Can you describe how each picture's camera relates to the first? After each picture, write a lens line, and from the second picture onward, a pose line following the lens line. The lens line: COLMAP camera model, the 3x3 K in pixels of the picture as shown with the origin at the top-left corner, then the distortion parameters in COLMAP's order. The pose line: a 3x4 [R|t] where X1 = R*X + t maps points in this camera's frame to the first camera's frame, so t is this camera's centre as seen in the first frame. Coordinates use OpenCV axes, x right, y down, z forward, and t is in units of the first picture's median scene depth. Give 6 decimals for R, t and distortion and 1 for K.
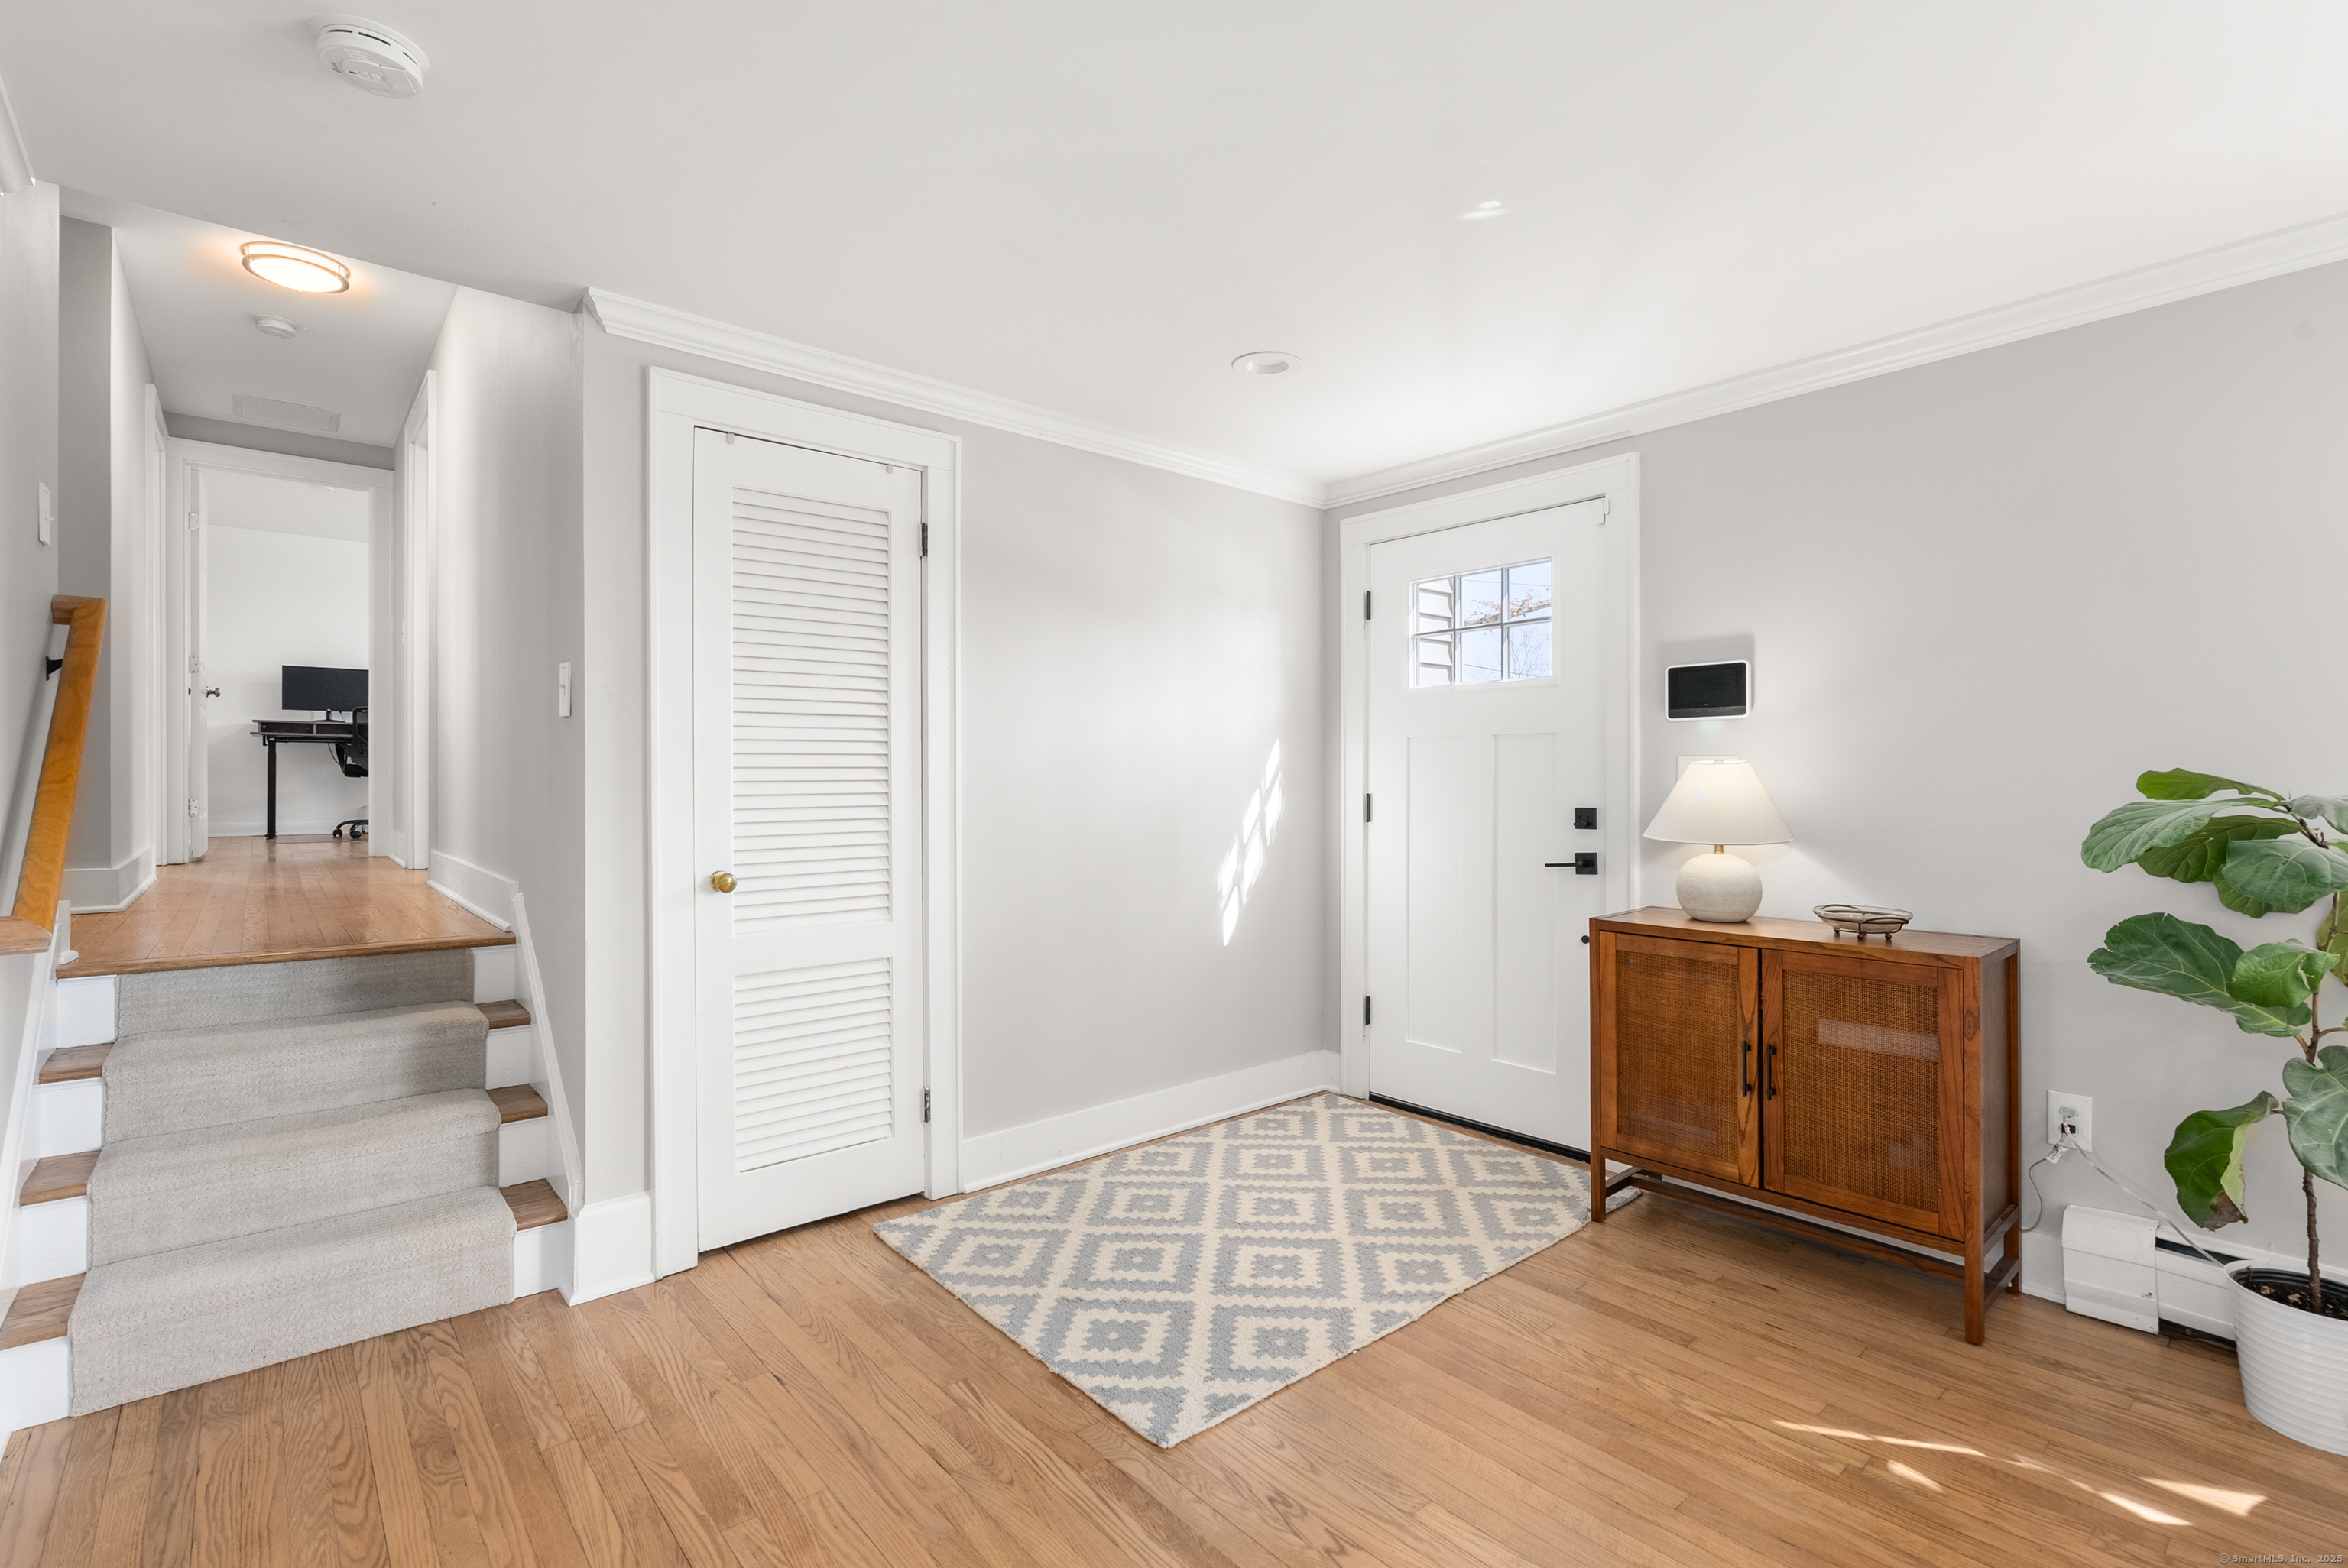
lens RADIAL K [[1090.4, 0, 1208.3], [0, 1090.4, 784.3], [0, 0, 1]] dist [-0.008438, 0.003899]
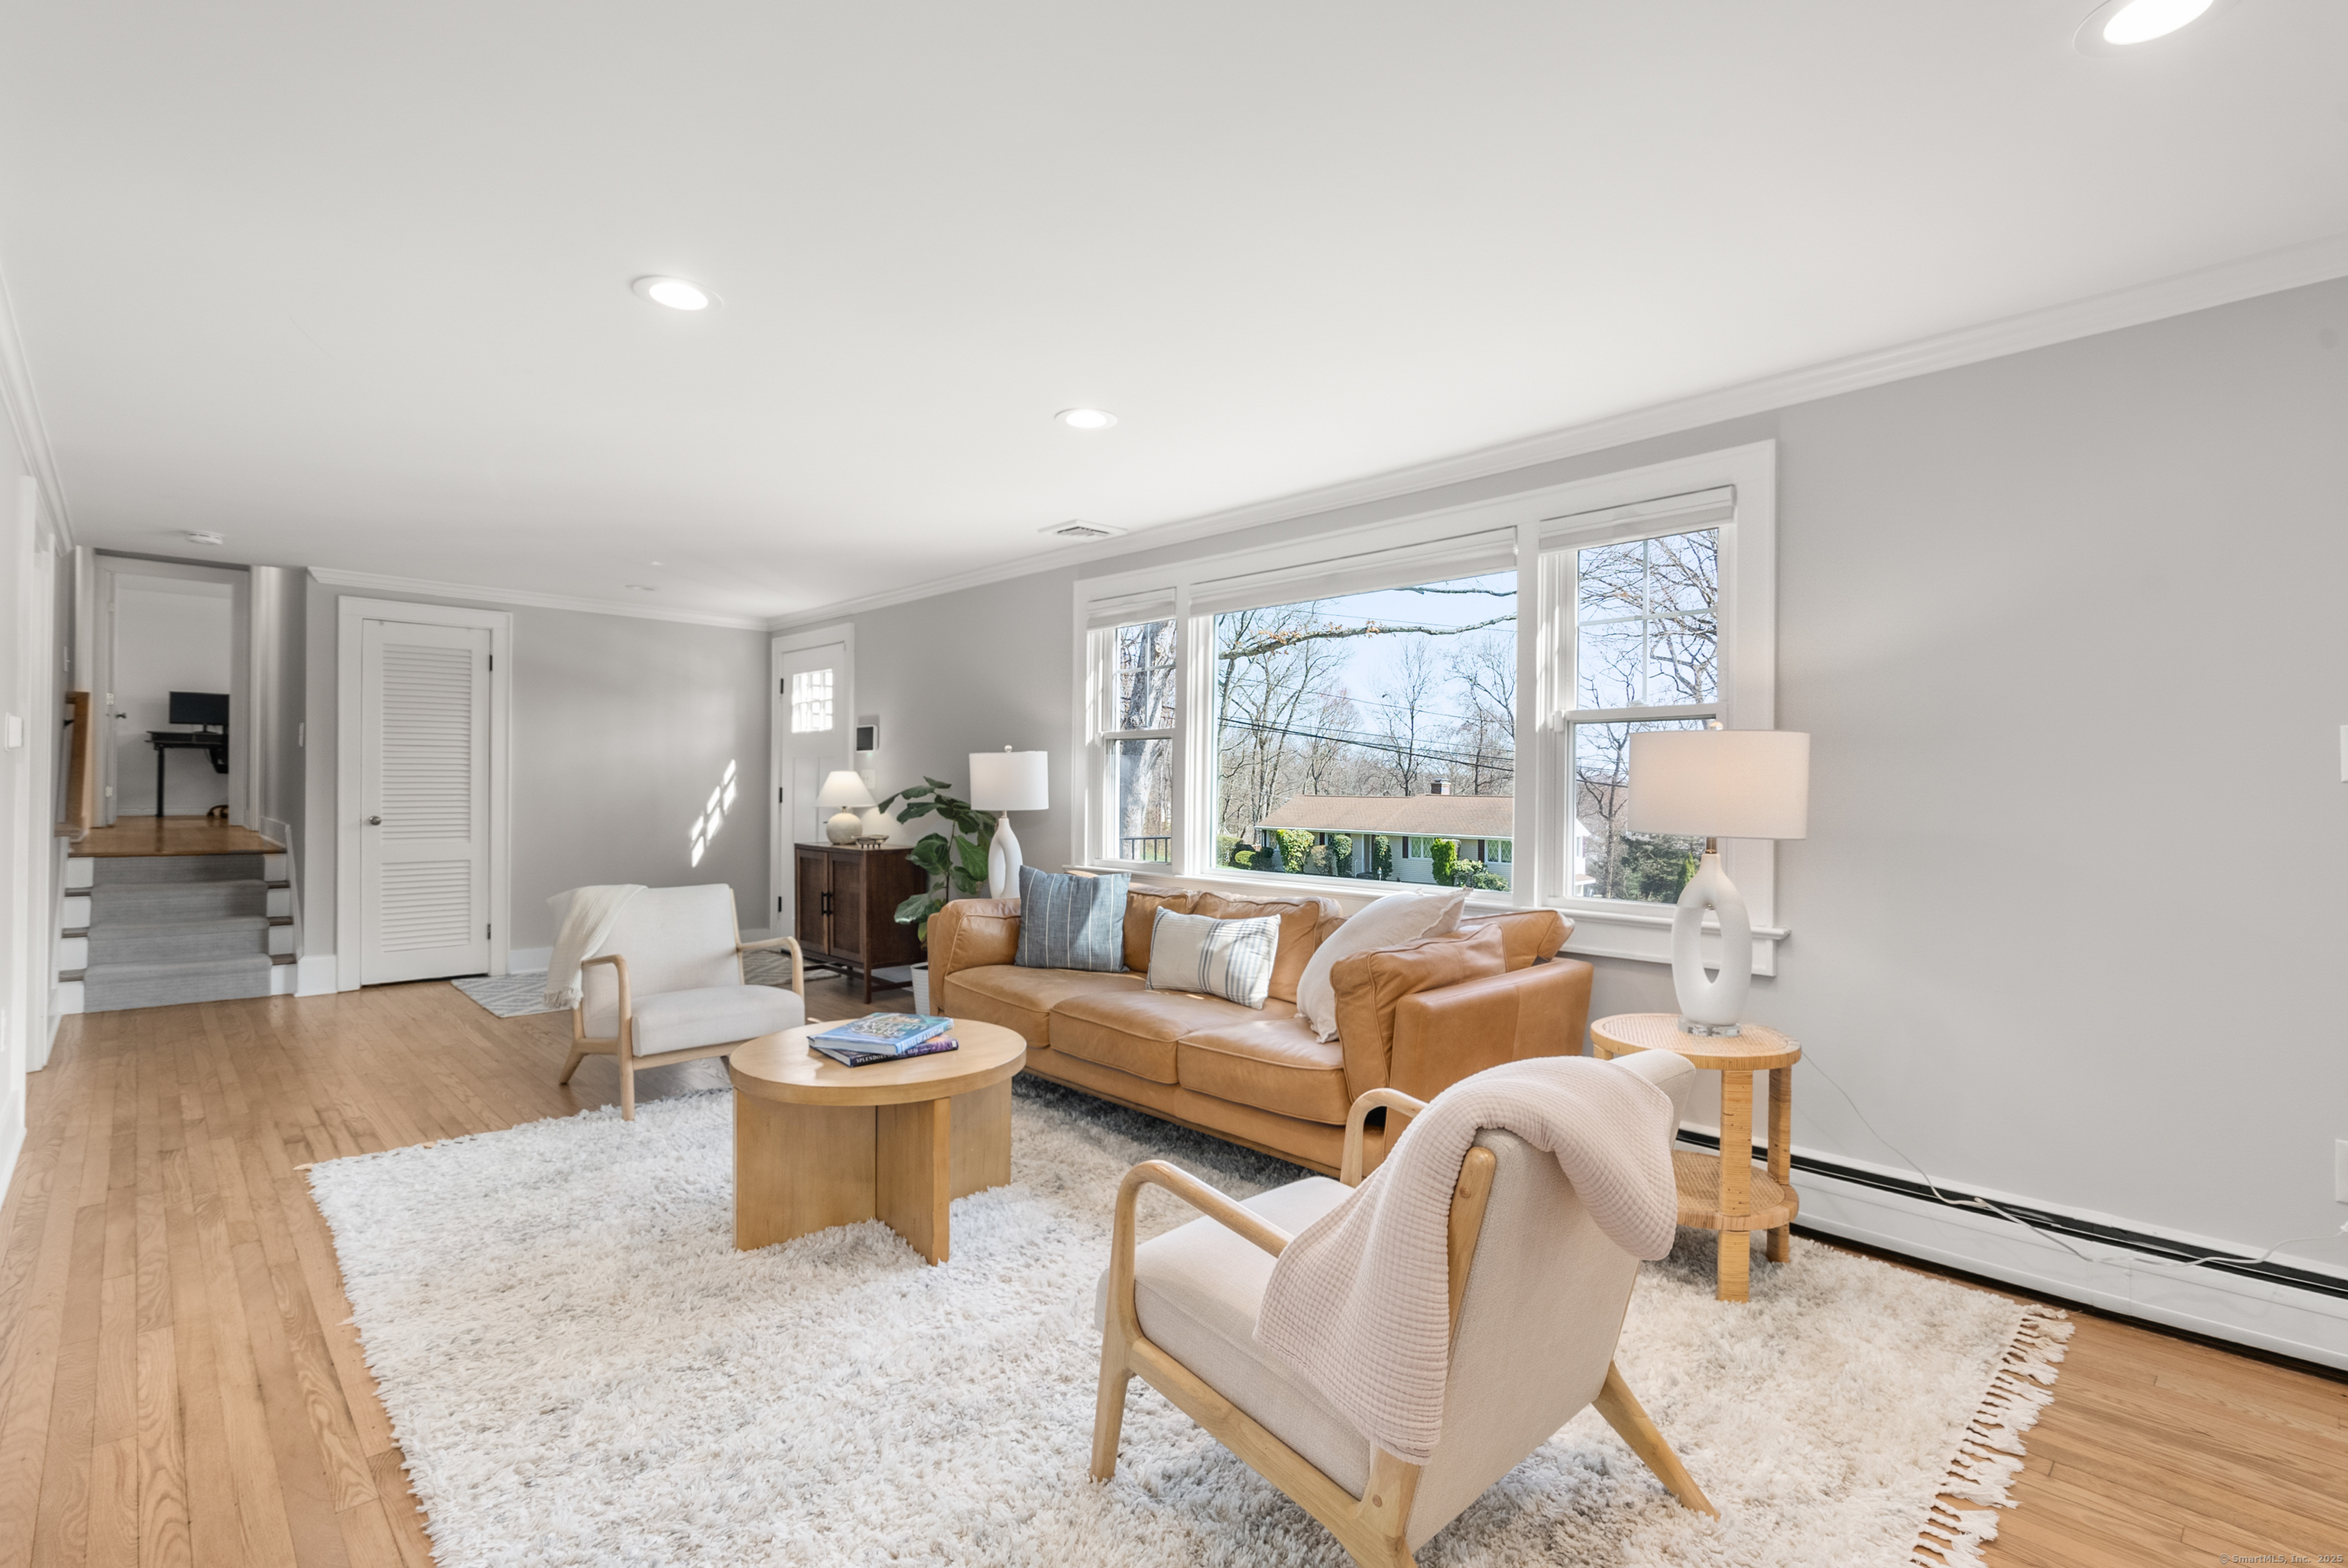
lens RADIAL K [[1090.4, 0, 1190.5], [0, 1090.4, 795.2], [0, 0, 1]] dist [-0.008438, 0.003899]
pose [[0.998678, 0.011675, 0.050062, 1.143182], [-0.011743, 0.999930, 0.001060, 0.014921], [-0.050046, -0.001647, 0.998746, -1.348501]]
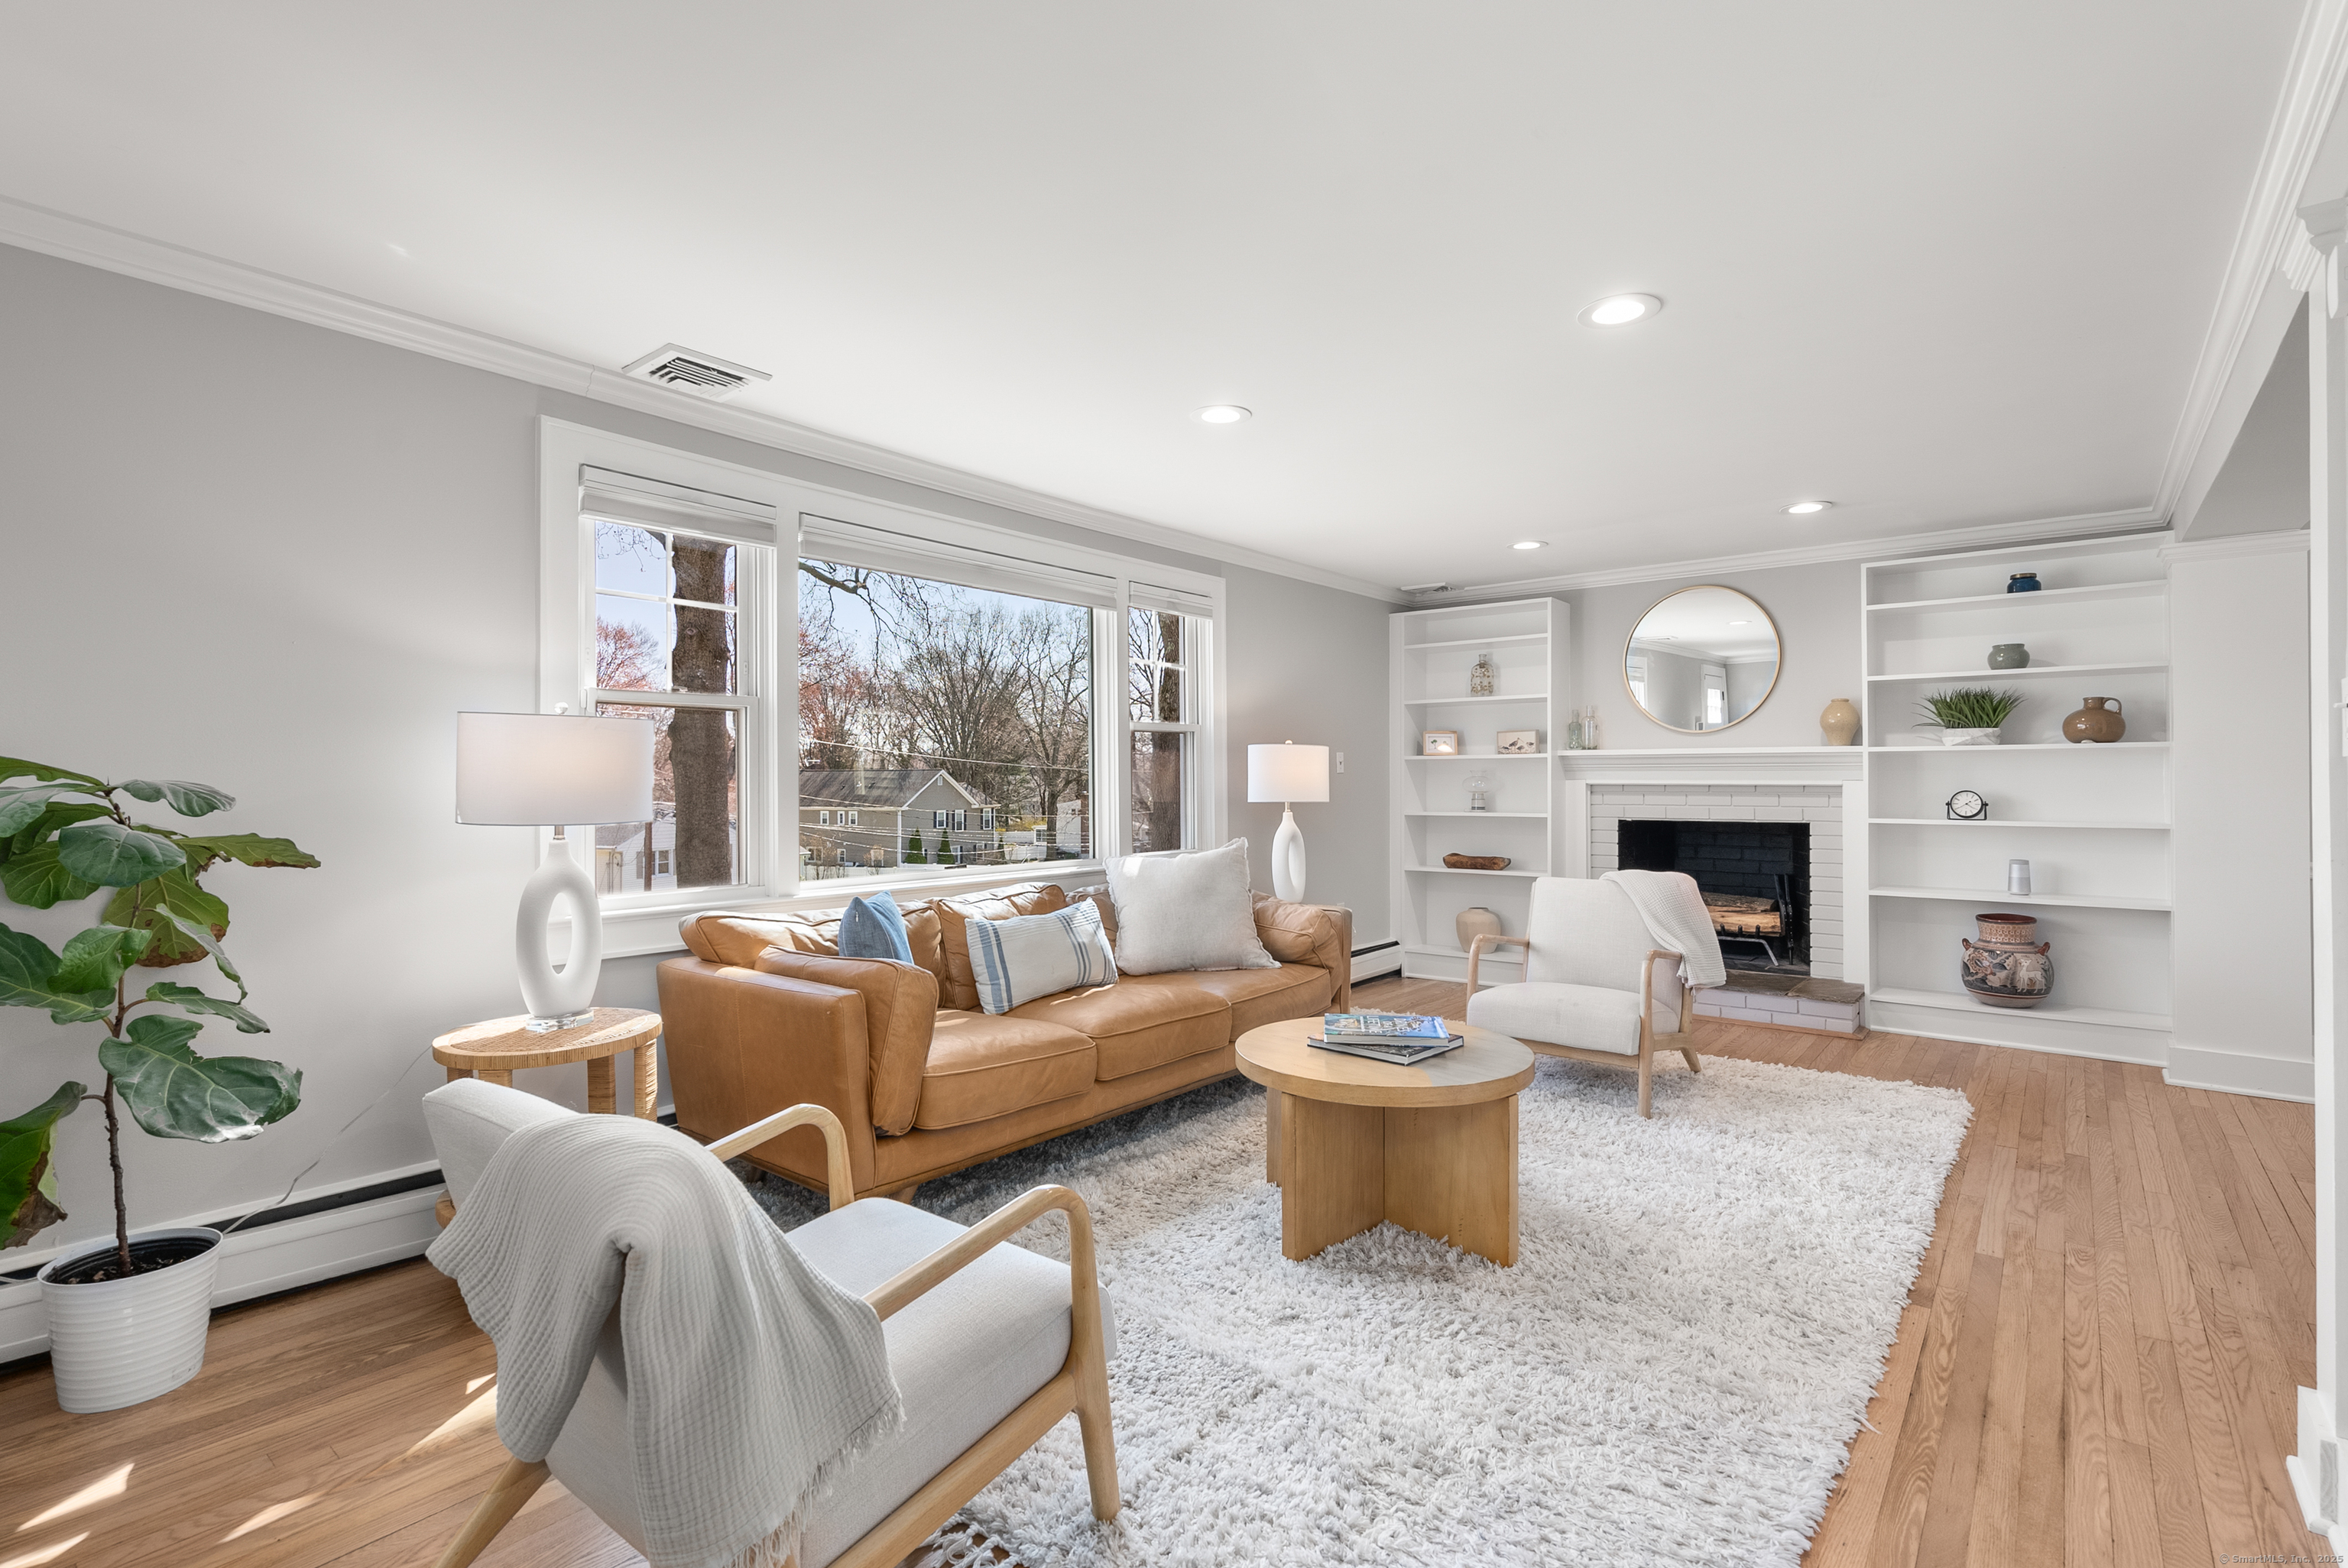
lens RADIAL K [[1090.4, 0, 1173.2], [0, 1090.4, 793.6], [0, 0, 1]] dist [-0.008438, 0.003899]
pose [[-0.159201, -0.008444, 0.987210, -0.108275], [0.009433, 0.999905, 0.010074, 0.013455], [-0.987201, 0.010916, -0.159107, 0.109239]]
